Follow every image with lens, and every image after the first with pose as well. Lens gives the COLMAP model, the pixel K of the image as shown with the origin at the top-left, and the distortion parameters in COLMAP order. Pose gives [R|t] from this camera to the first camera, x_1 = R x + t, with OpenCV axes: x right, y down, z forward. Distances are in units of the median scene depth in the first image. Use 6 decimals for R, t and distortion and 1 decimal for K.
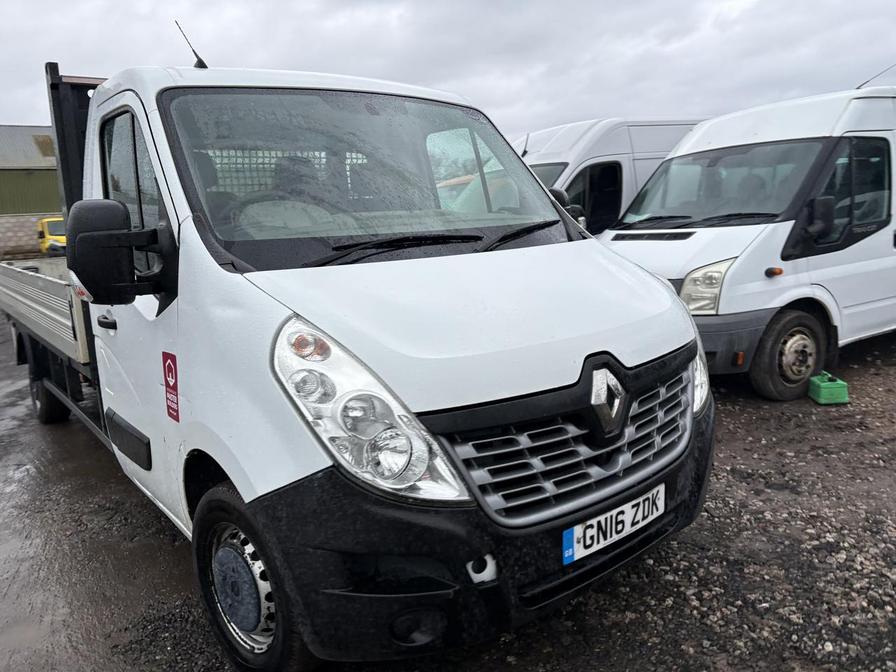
lens RADIAL K [[666.2, 0, 451.7], [0, 666.2, 331.7], [0, 0, 1]] dist [0.029801, -0.025235]
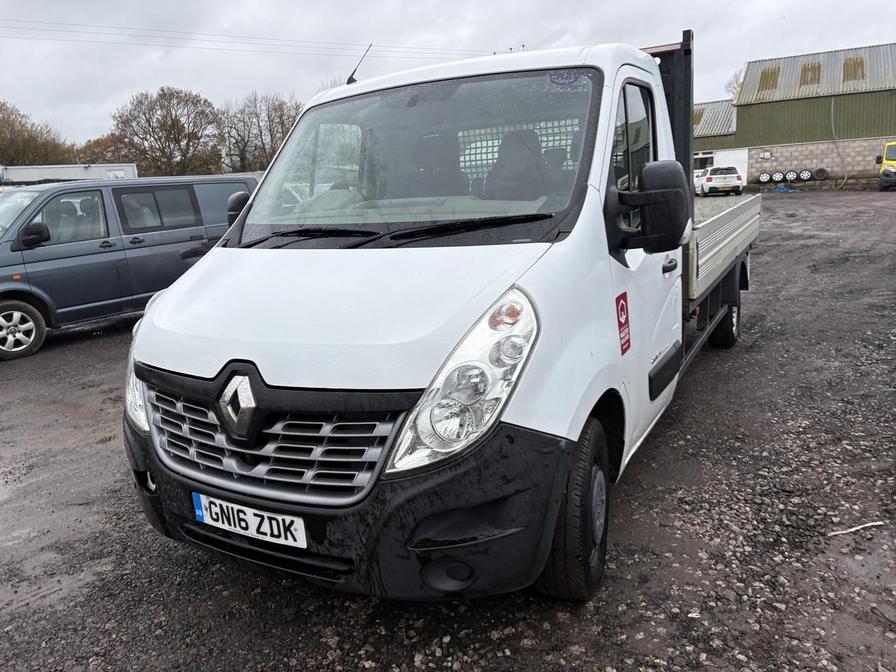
lens RADIAL K [[666.2, 0, 448.3], [0, 666.2, 333.0], [0, 0, 1]] dist [0.029801, -0.025235]
pose [[0.385014, 0.224584, -0.895168, 1.269607], [-0.118555, 0.973940, 0.193355, -0.251132], [0.915264, 0.031682, 0.401606, 0.865037]]
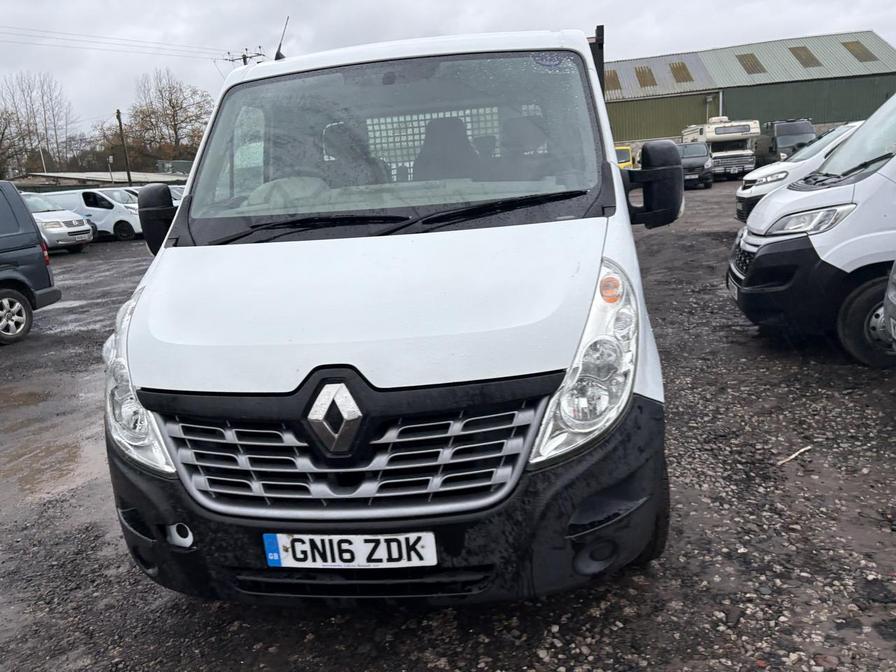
lens RADIAL K [[666.2, 0, 448.1], [0, 666.2, 342.2], [0, 0, 1]] dist [0.029801, -0.025235]
pose [[0.703057, 0.169084, -0.690740, 0.936557], [-0.081040, 0.984044, 0.158396, -0.153184], [0.706501, -0.055384, 0.705542, 0.470206]]
